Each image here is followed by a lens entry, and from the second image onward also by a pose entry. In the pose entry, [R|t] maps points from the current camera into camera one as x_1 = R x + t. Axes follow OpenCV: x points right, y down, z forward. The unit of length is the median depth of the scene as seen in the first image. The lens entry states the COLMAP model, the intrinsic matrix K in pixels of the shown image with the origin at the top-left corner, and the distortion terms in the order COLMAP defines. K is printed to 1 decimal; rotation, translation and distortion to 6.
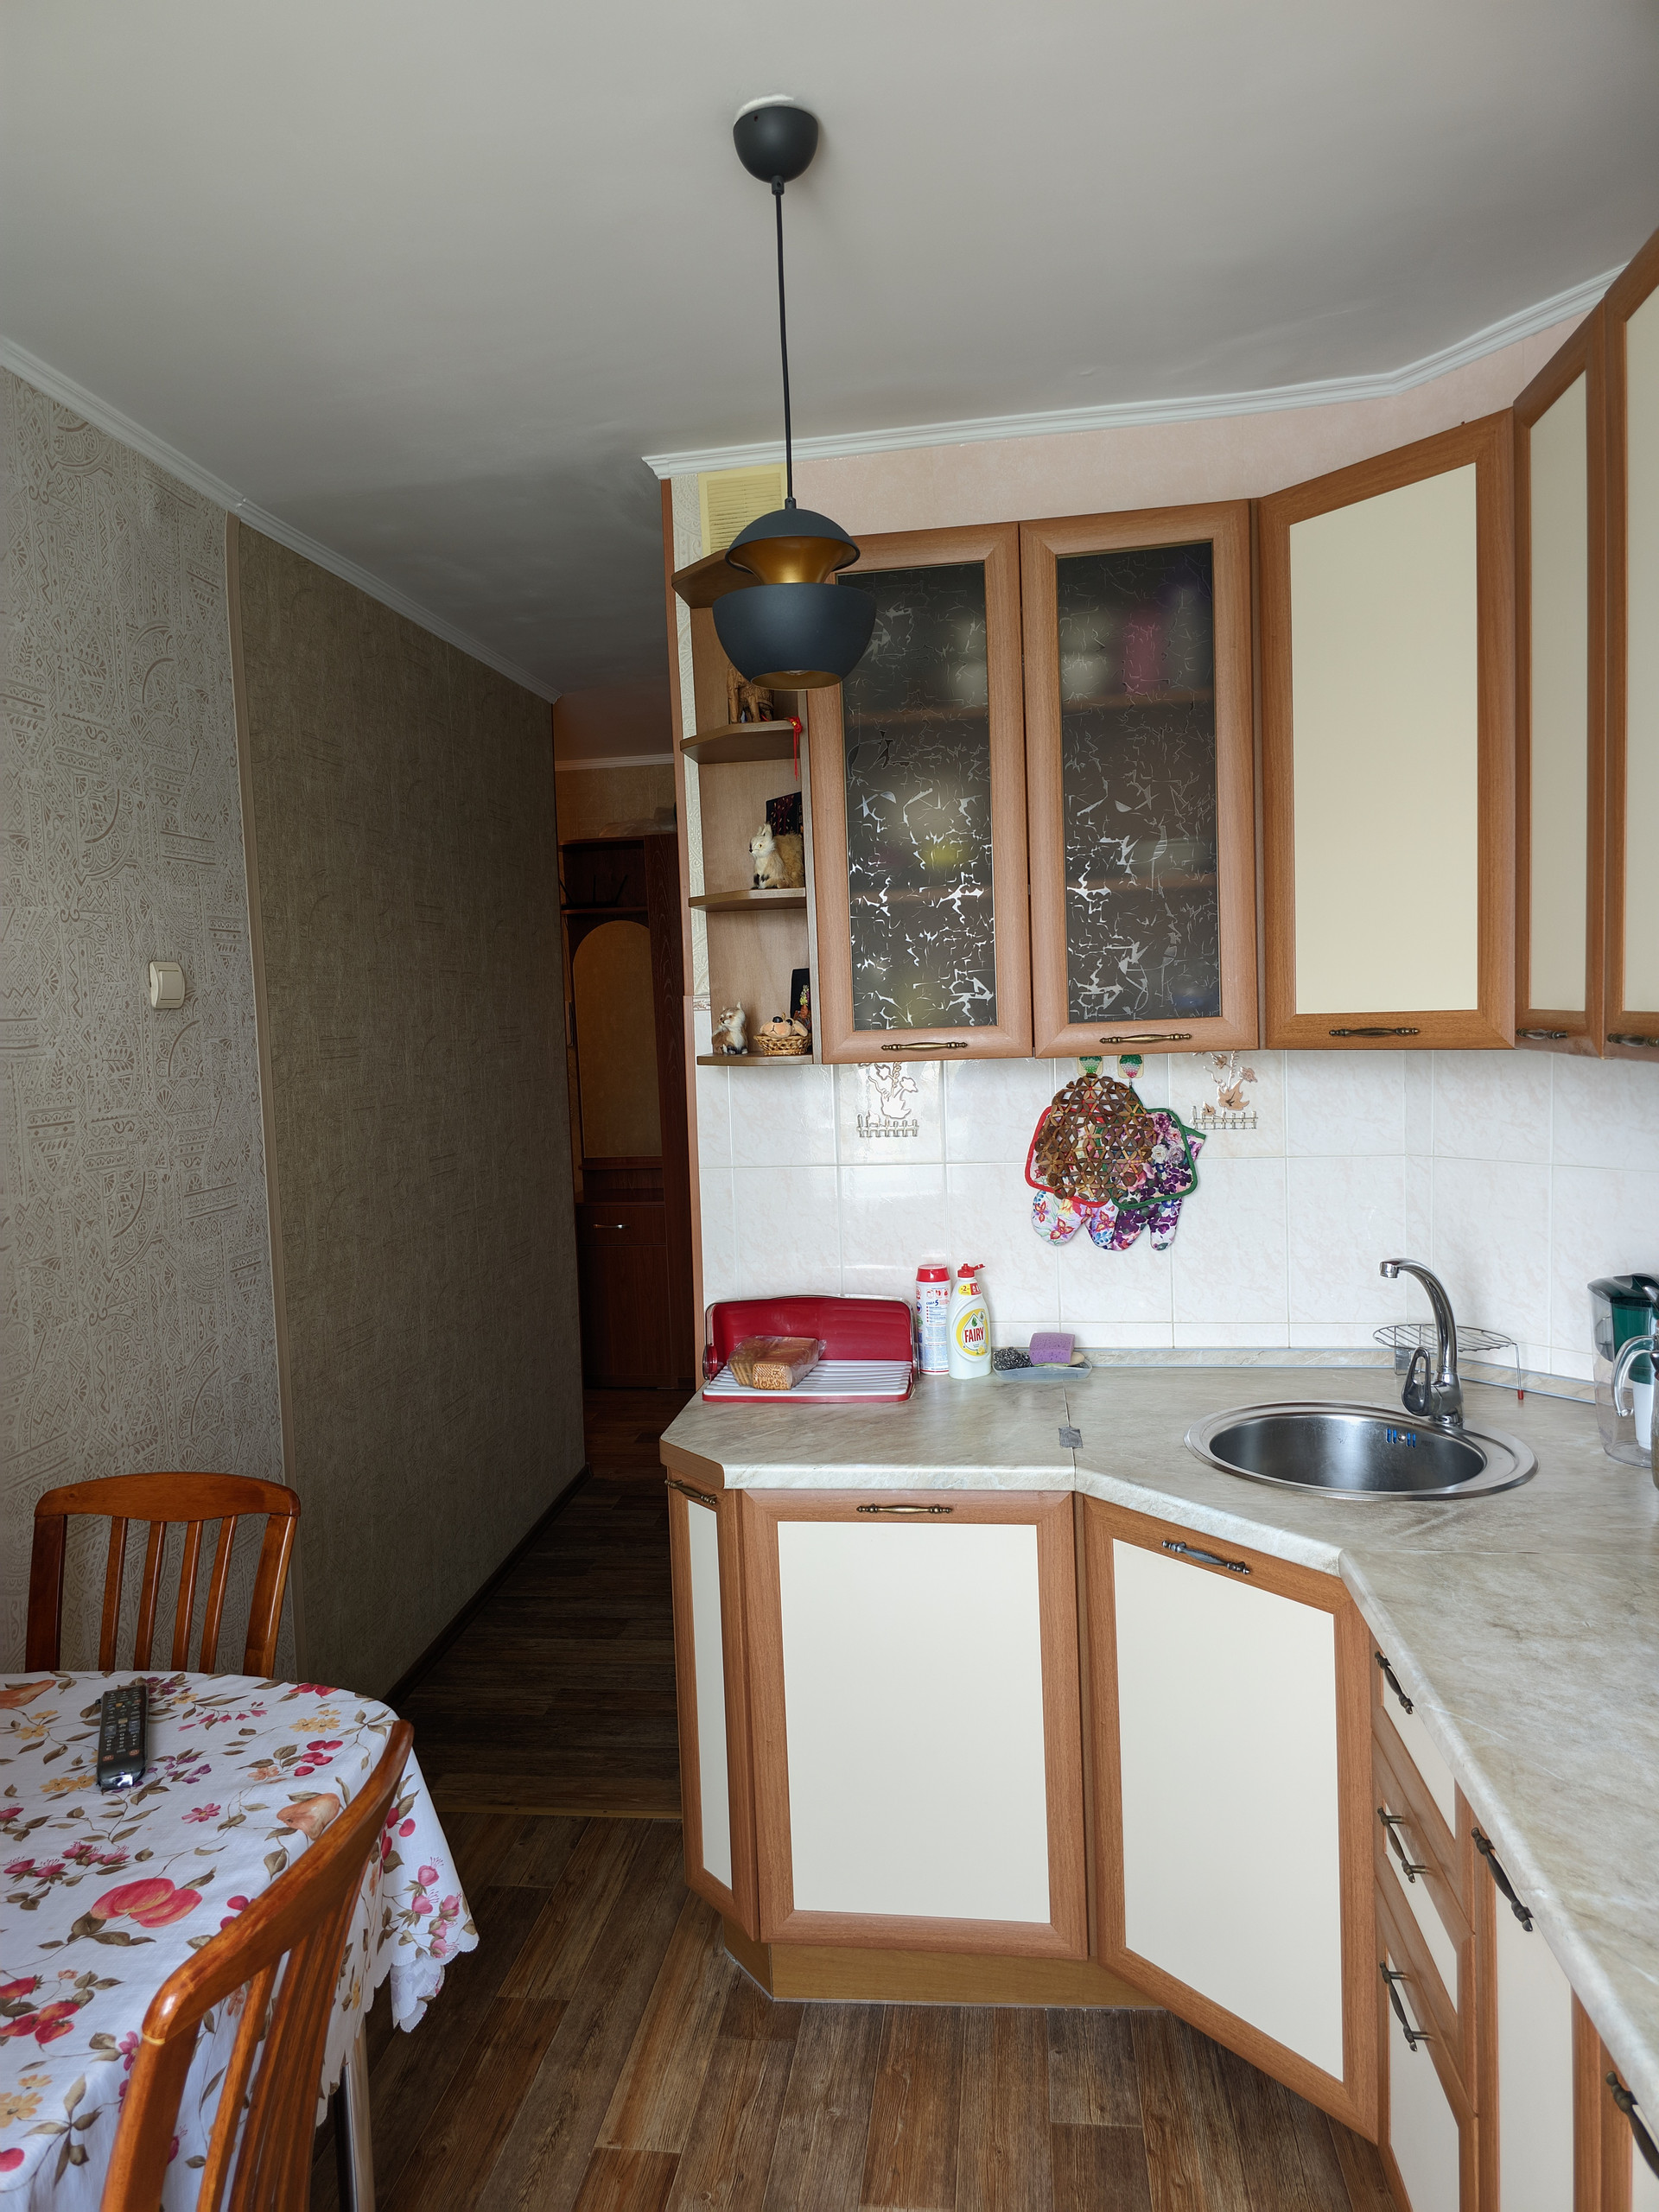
lens RADIAL K [[1427.7, 0, 804.3], [0, 1427.7, 1116.3], [0, 0, 1]] dist [0.075310, -0.102052]
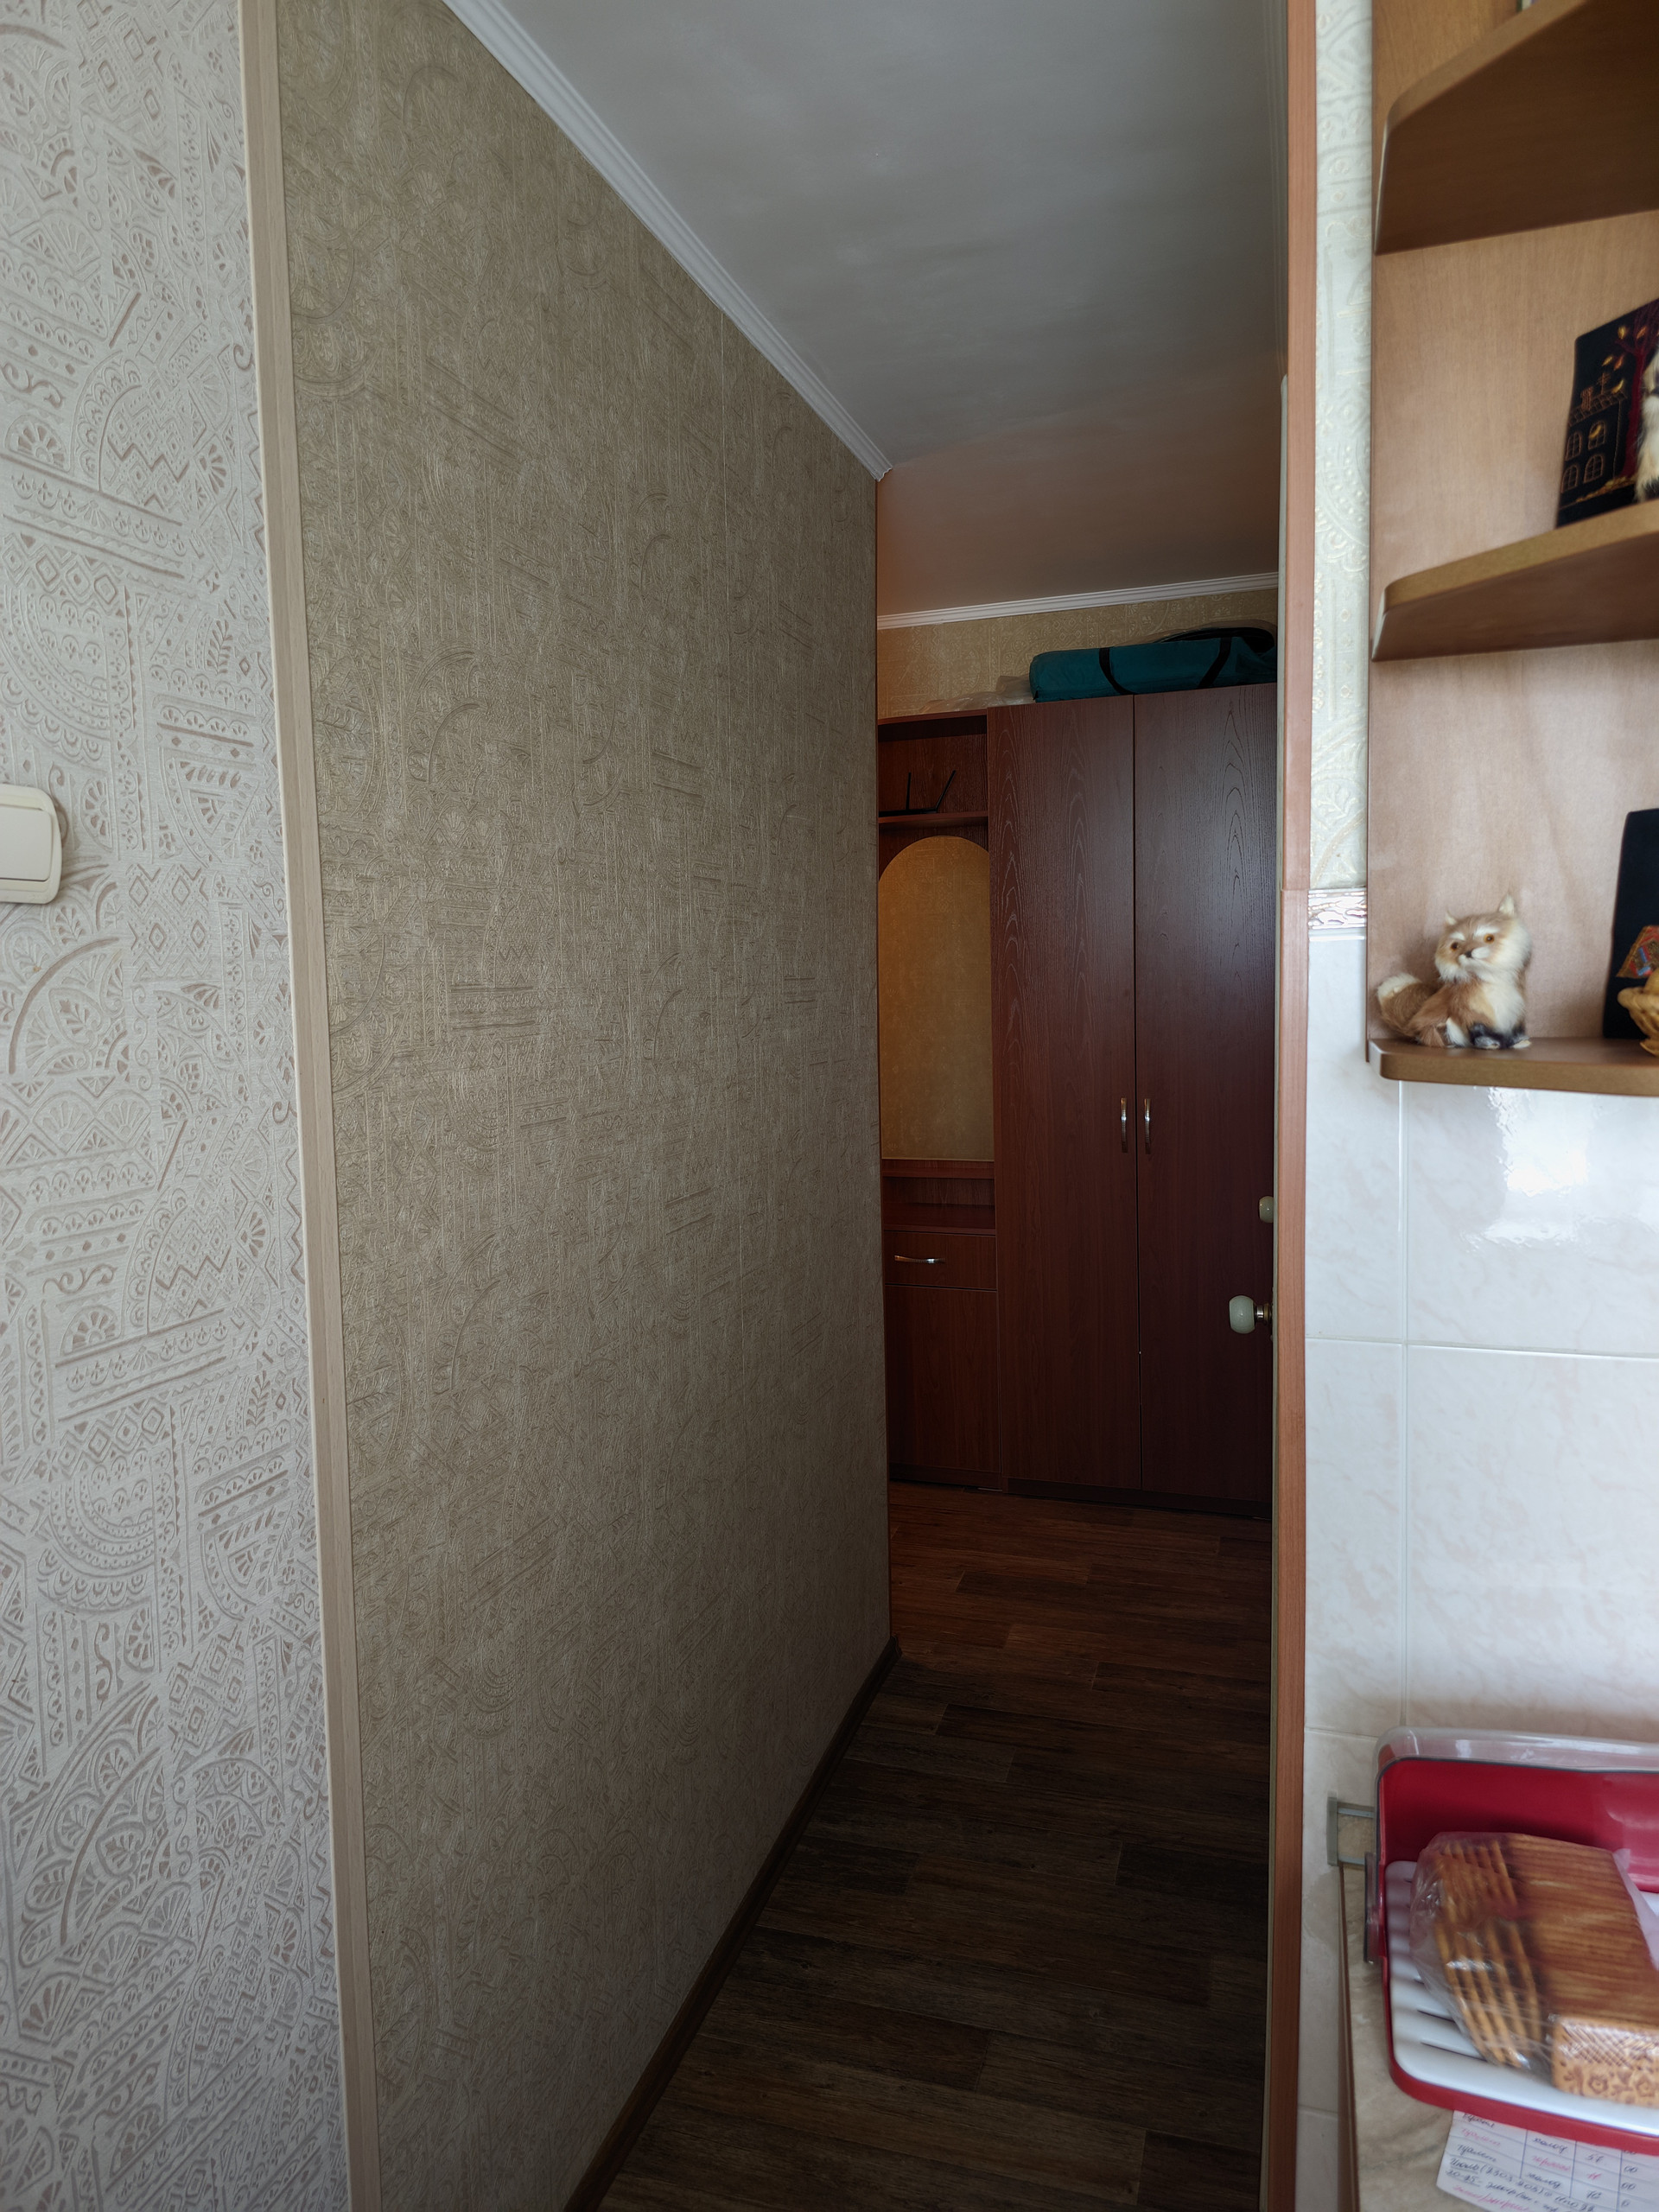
lens RADIAL K [[1424.9, 0, 821.7], [0, 1424.9, 1101.1], [0, 0, 1]] dist [0.051488, -0.049976]
pose [[0.985670, 0.030727, -0.165865, -0.132542], [-0.028094, 0.999440, 0.018198, -0.029020], [0.166332, -0.013277, 0.985980, 0.558608]]
